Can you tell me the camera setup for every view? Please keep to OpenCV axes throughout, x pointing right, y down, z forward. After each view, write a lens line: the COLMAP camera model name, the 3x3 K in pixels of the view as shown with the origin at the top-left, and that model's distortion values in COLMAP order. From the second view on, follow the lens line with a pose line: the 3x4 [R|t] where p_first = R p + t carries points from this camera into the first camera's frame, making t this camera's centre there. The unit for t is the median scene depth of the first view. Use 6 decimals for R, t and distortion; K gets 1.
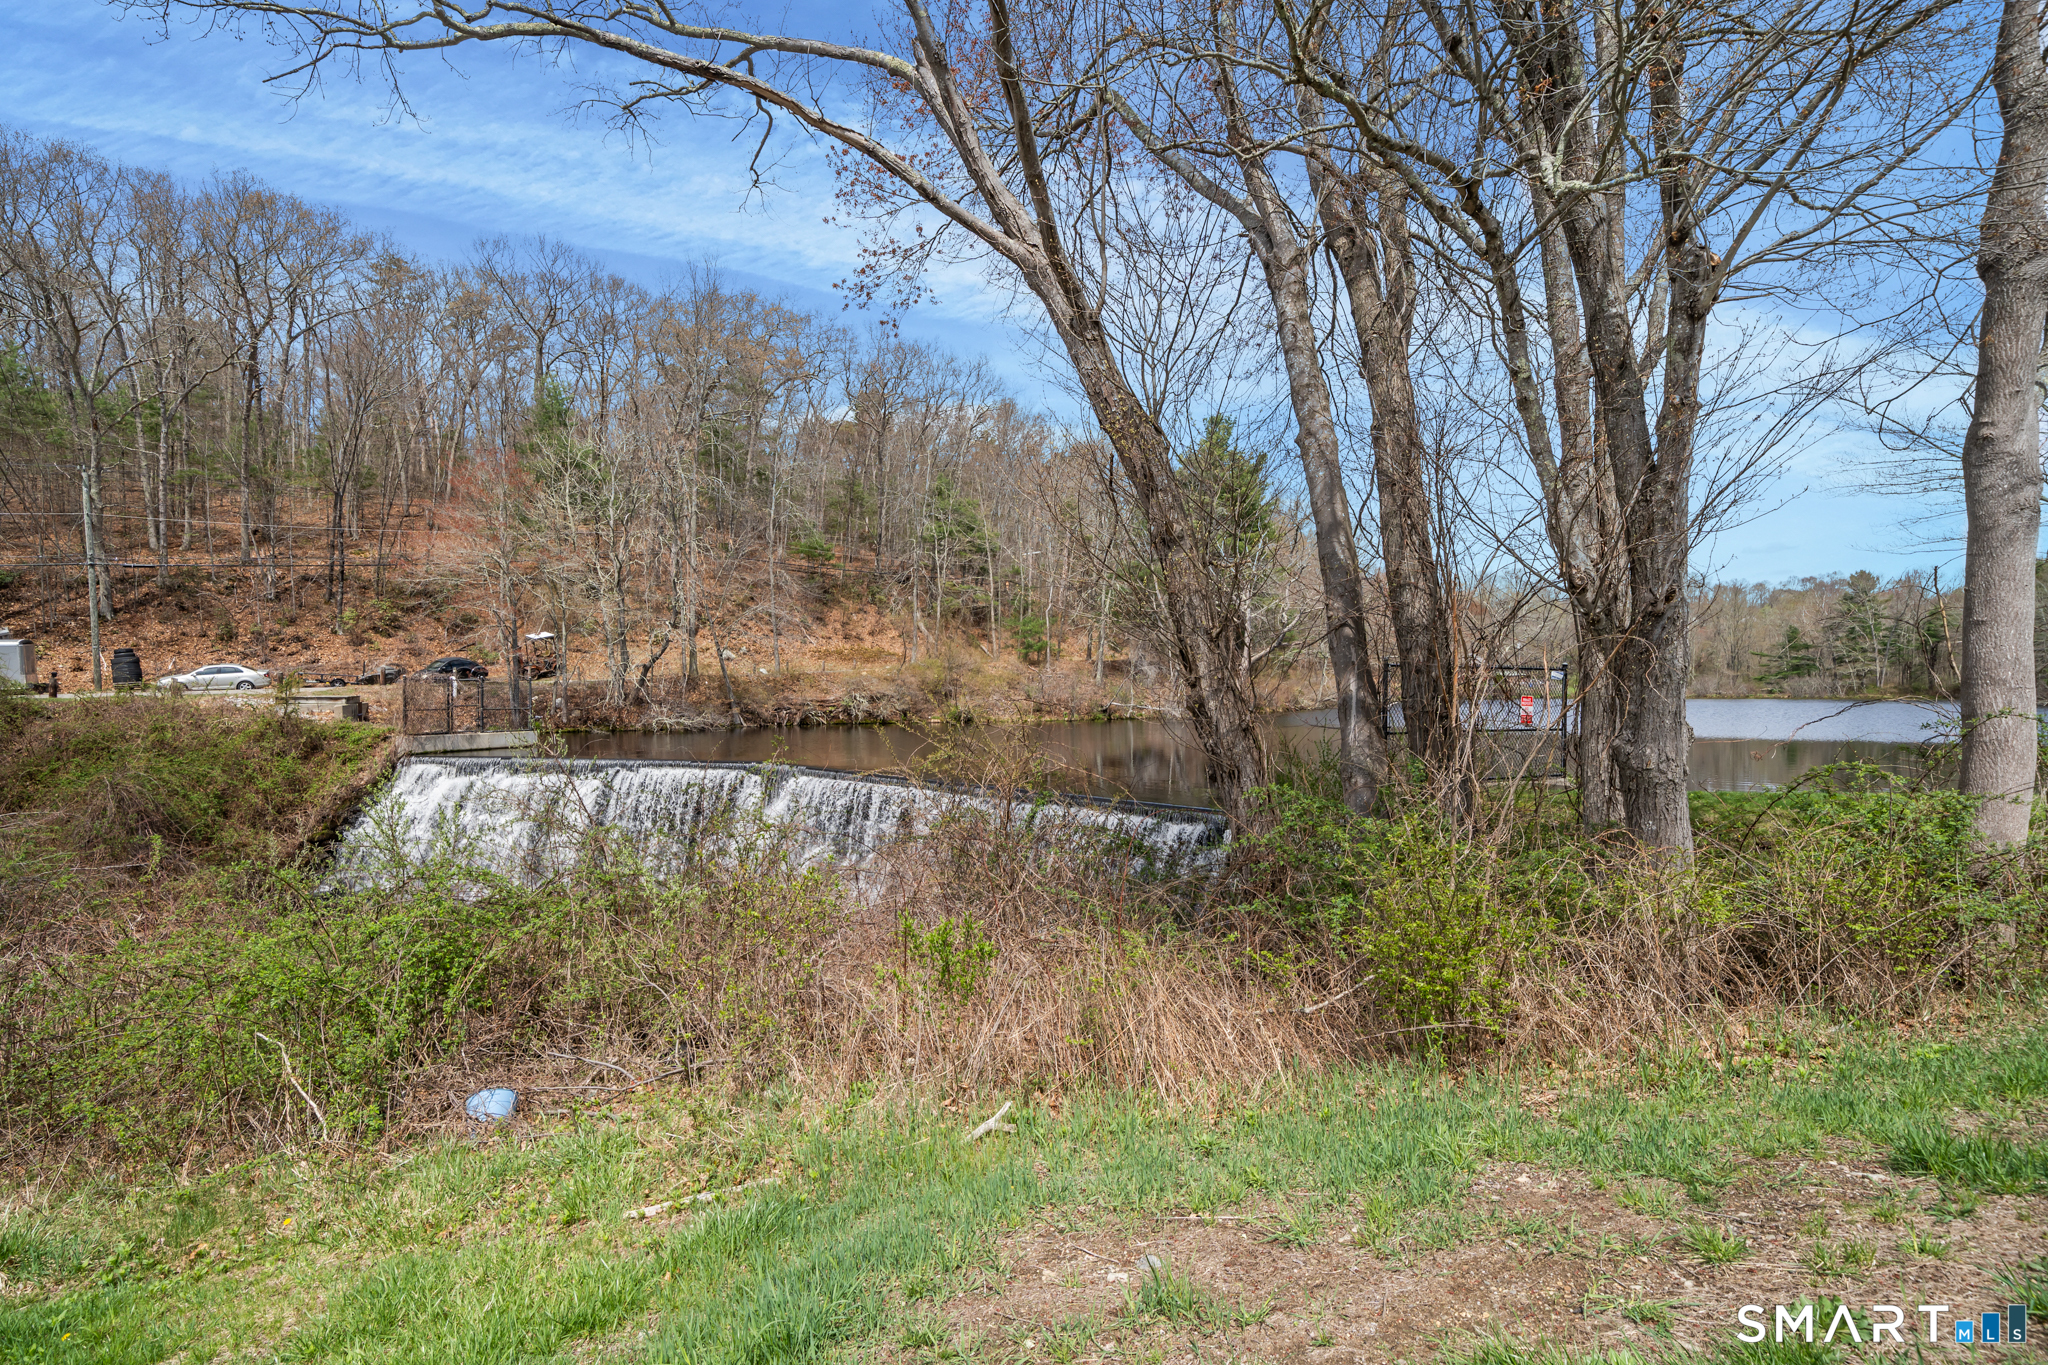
lens RADIAL K [[949.4, 0, 1025.3], [0, 949.4, 695.1], [0, 0, 1]] dist [0.001438, 0.000025]
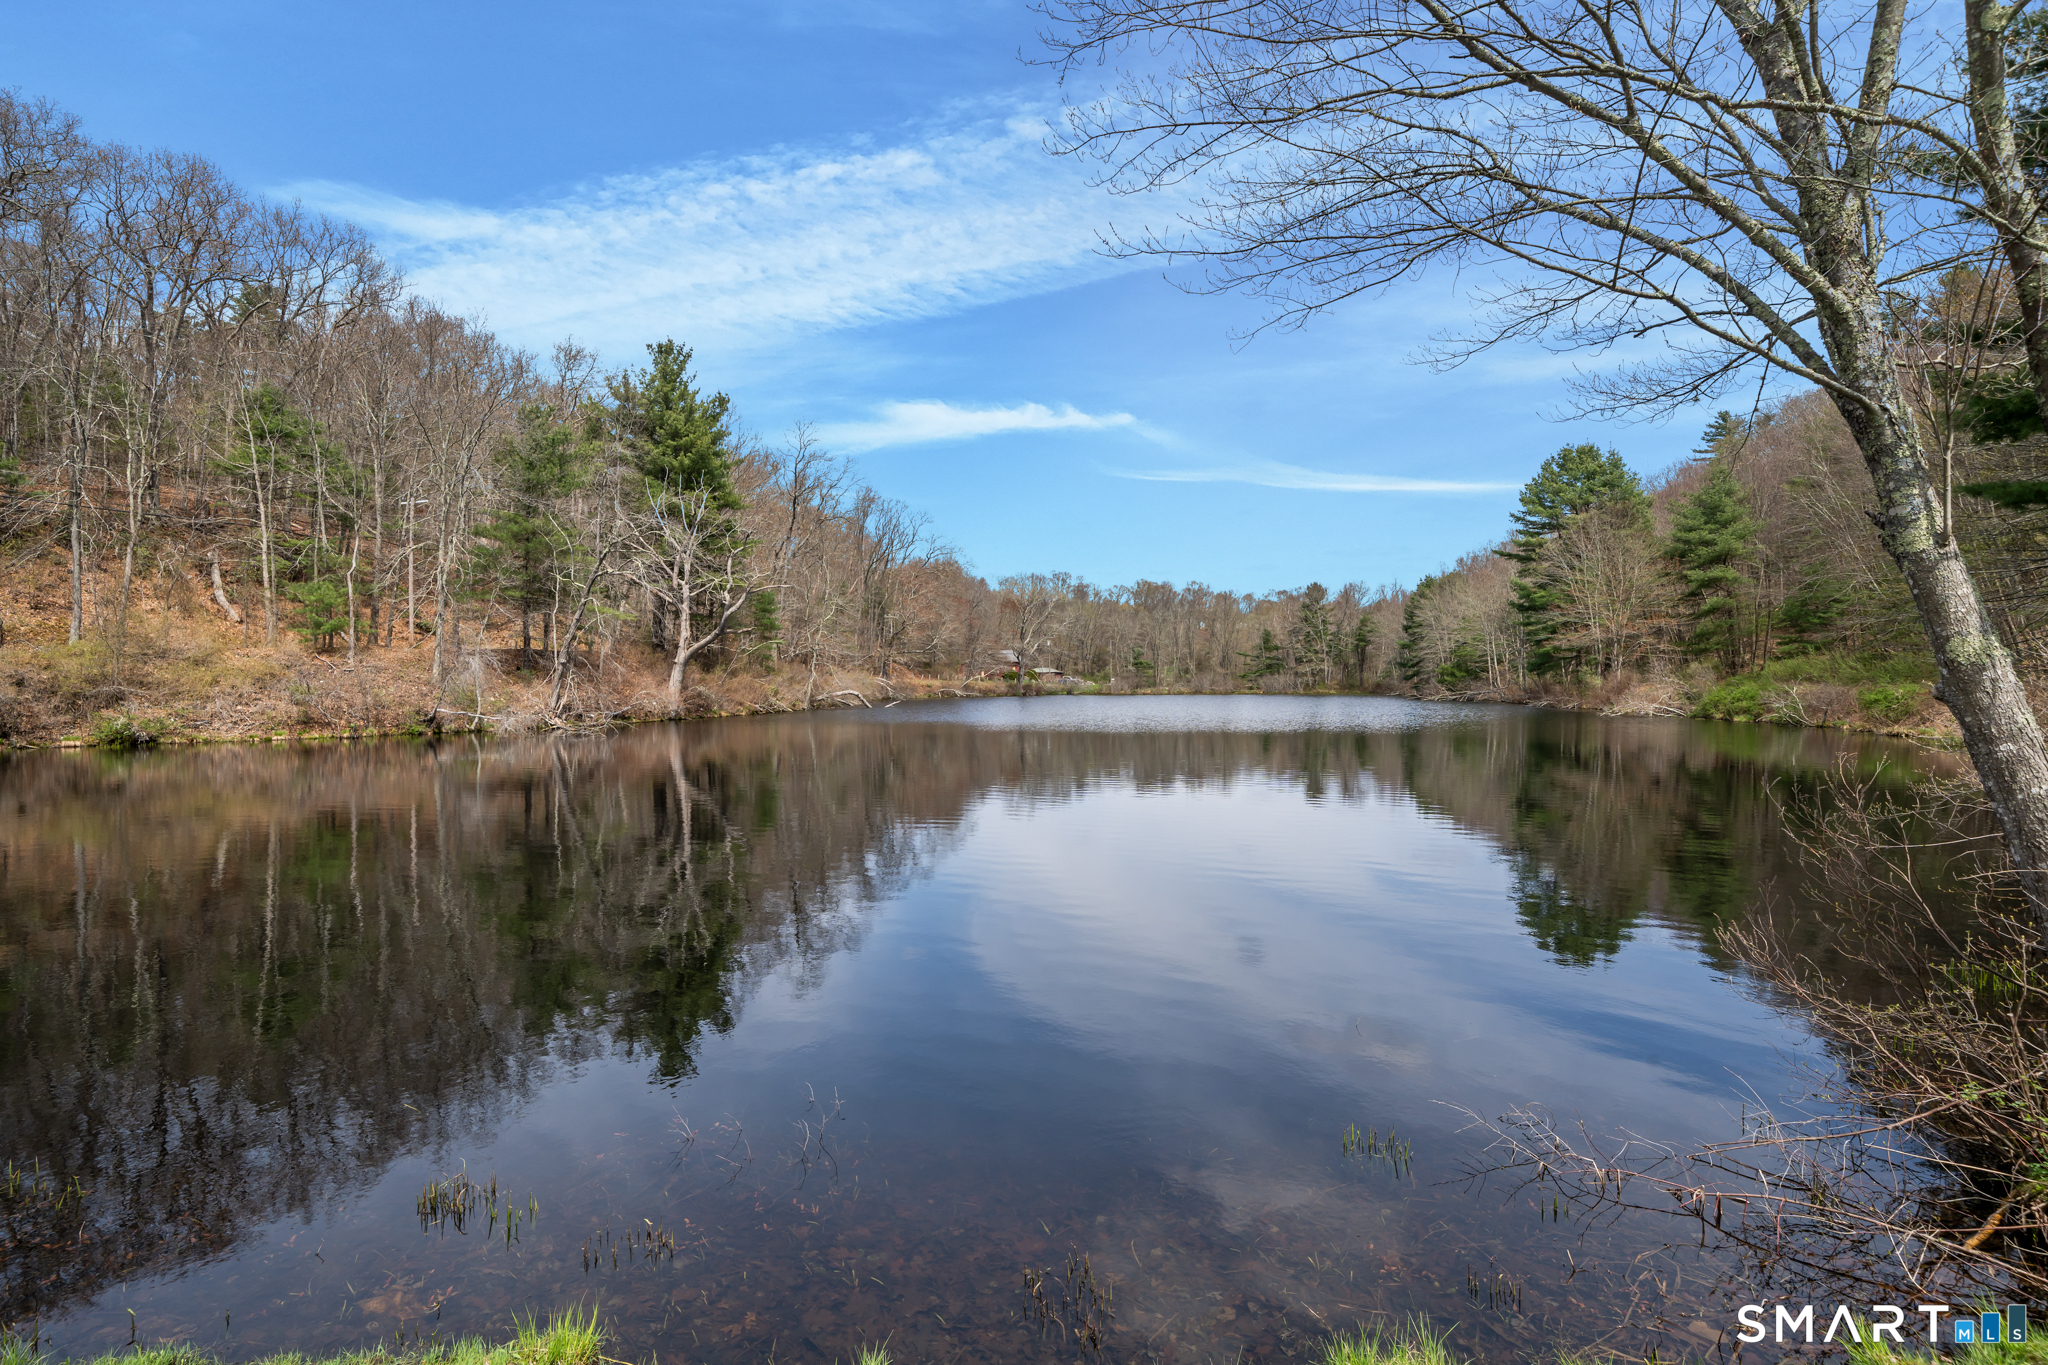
lens RADIAL K [[1000.4, 0, 1002.8], [0, 1000.4, 696.6], [0, 0, 1]] dist [-0.004202, 0.000685]
pose [[0.914395, -0.006471, 0.404772, 0.159402], [0.004838, 0.999976, 0.005057, -0.003002], [-0.404795, -0.002666, 0.914404, 0.164159]]
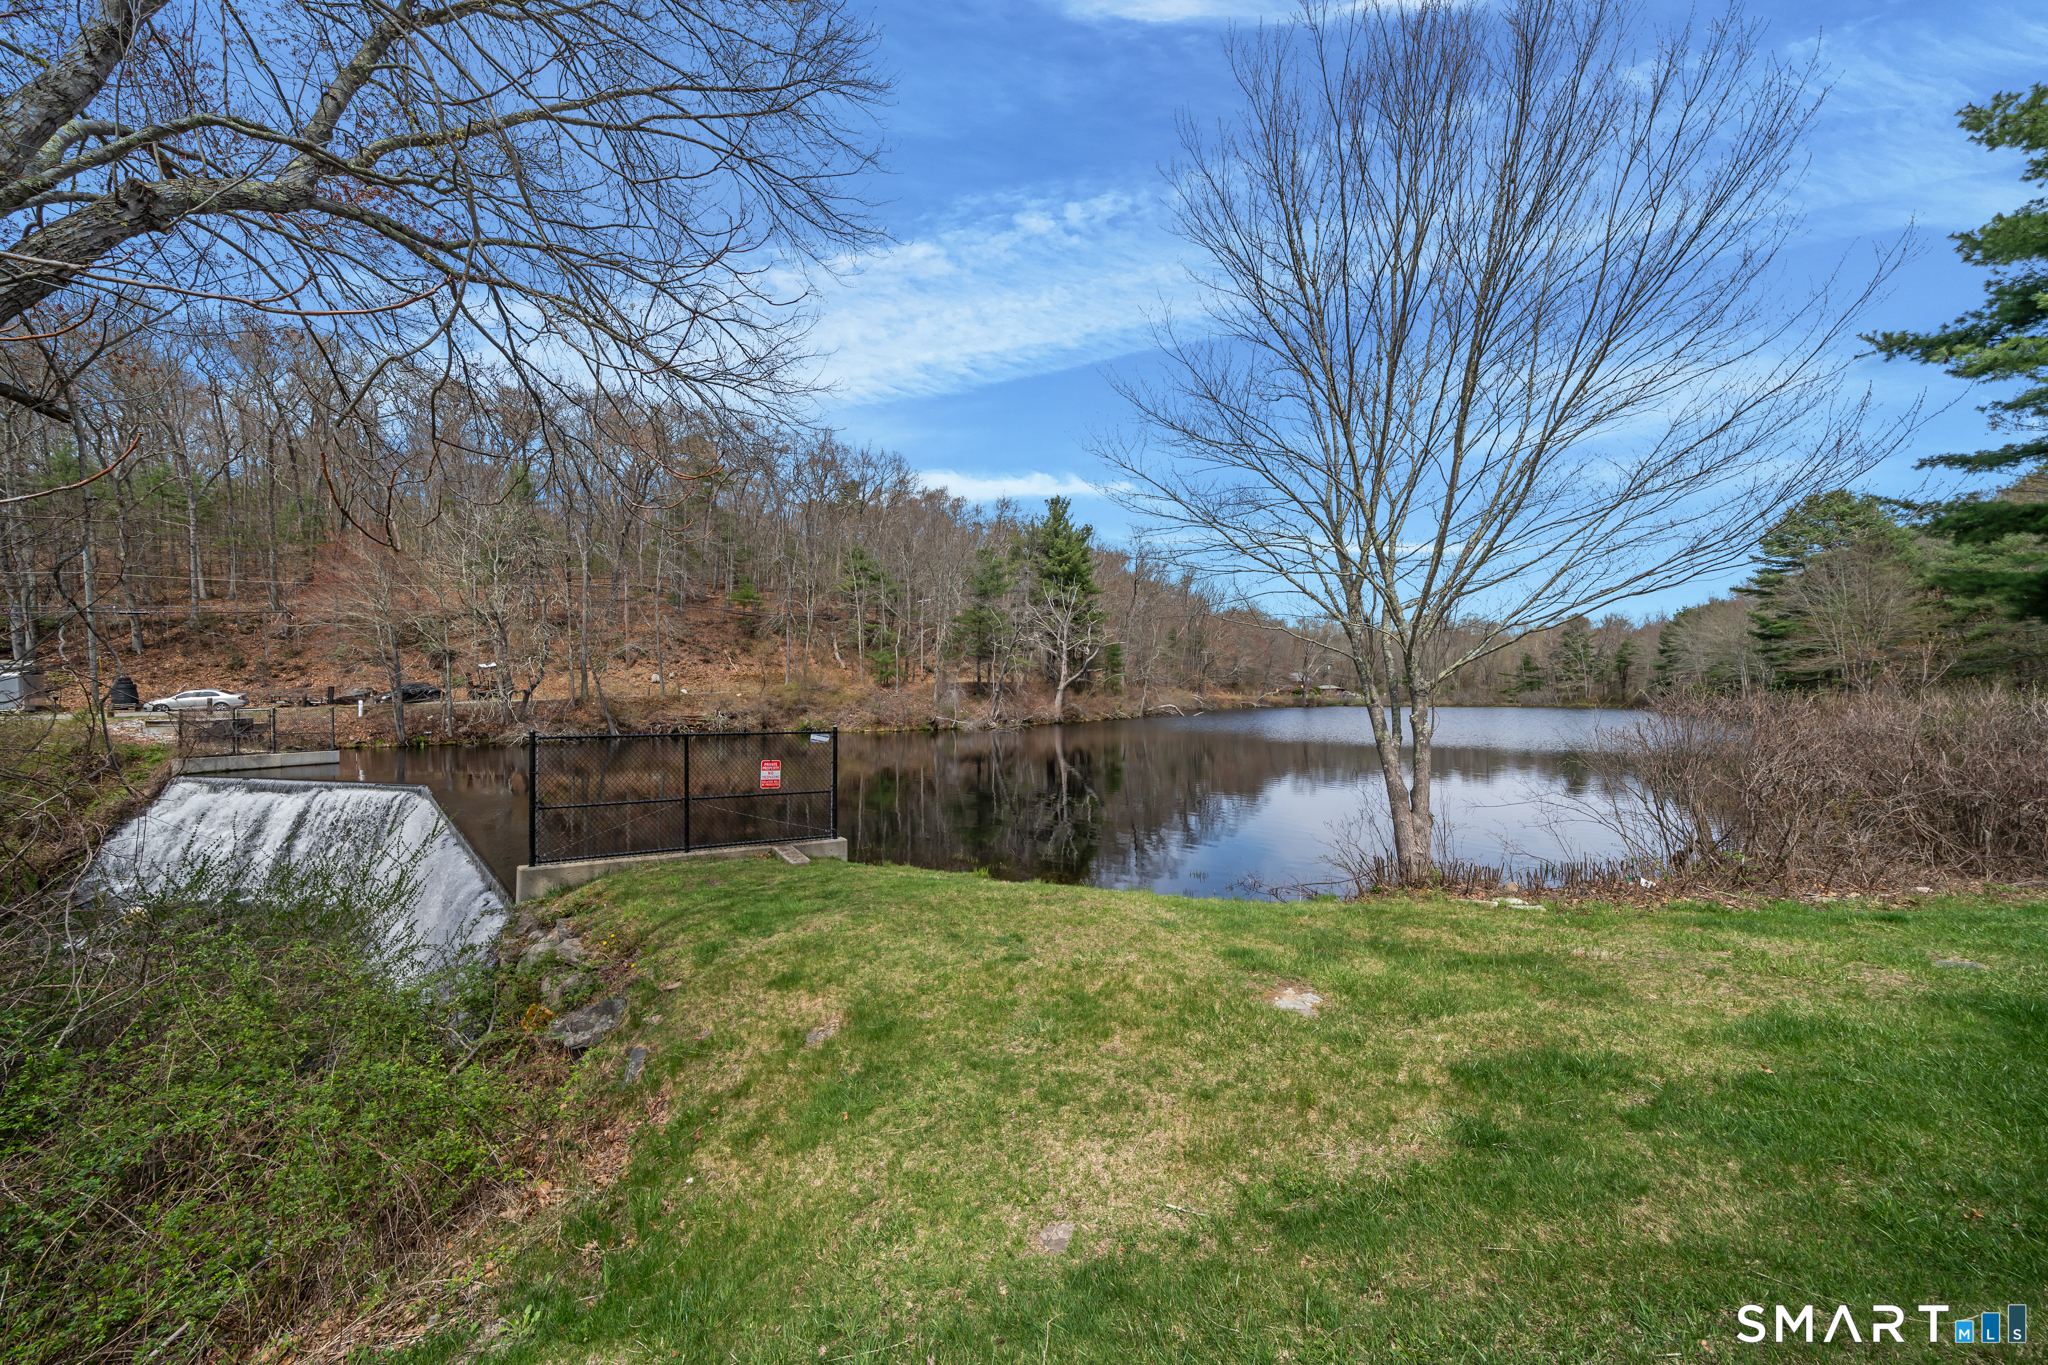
lens RADIAL K [[693.4, 0, 1006.7], [0, 693.4, 688.6], [0, 0, 1]] dist [-0.009426, -0.000015]
pose [[0.999923, 0.001390, 0.012342, 0.162394], [-0.001169, 0.999840, -0.017850, -0.013291], [-0.012365, 0.017834, 0.999765, 0.048143]]
